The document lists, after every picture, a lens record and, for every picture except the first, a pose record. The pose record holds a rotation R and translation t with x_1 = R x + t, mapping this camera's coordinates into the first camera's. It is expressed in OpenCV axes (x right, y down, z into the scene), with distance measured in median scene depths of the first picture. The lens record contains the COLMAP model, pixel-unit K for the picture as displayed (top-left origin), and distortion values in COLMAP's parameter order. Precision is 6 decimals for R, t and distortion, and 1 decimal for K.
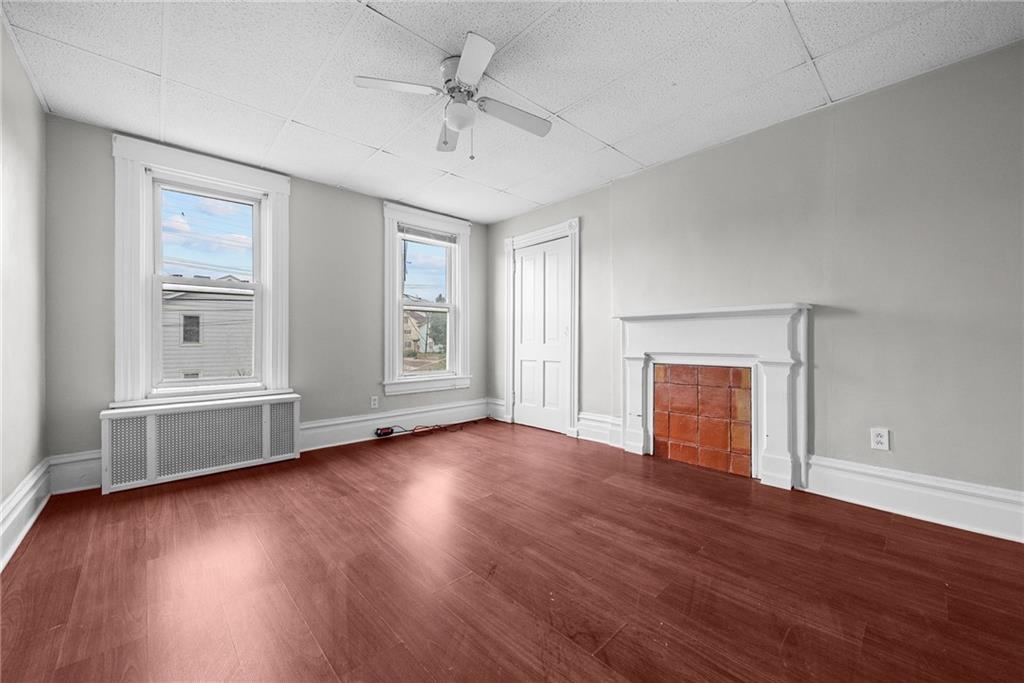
lens RADIAL K [[397.3, 0, 516.4], [0, 397.3, 347.8], [0, 0, 1]] dist [-0.000439, -0.000161]
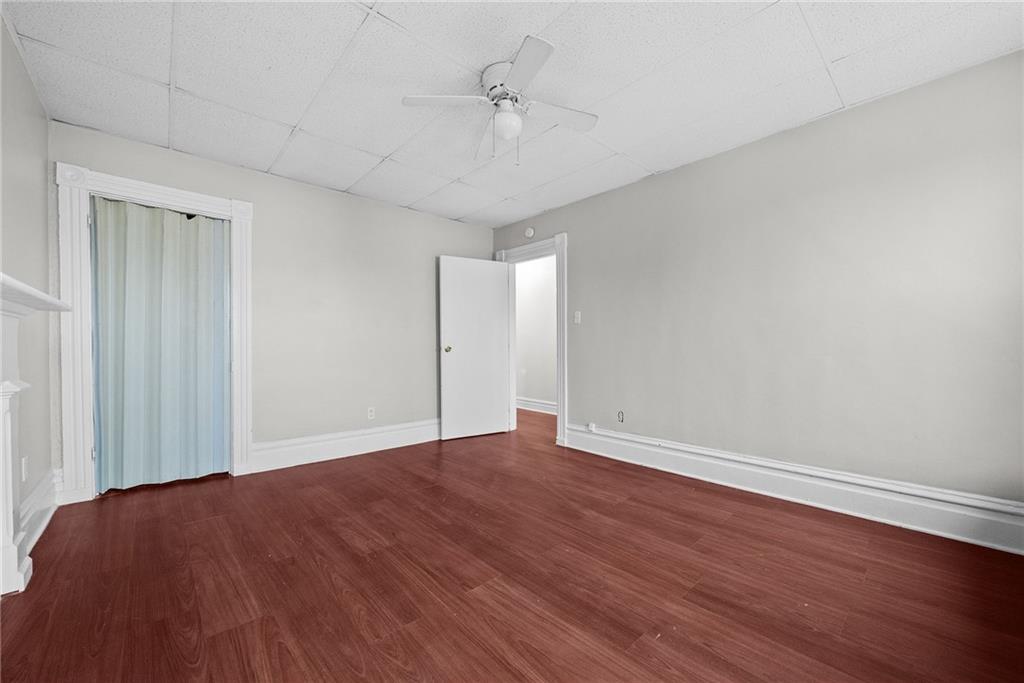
lens RADIAL K [[397.3, 0, 516.4], [0, 397.3, 347.8], [0, 0, 1]] dist [-0.000439, -0.000161]
pose [[-0.999938, 0.005374, 0.009801, -0.171699], [0.005594, 0.999729, 0.022594, -0.047469], [-0.009677, 0.022648, -0.999697, 1.895950]]
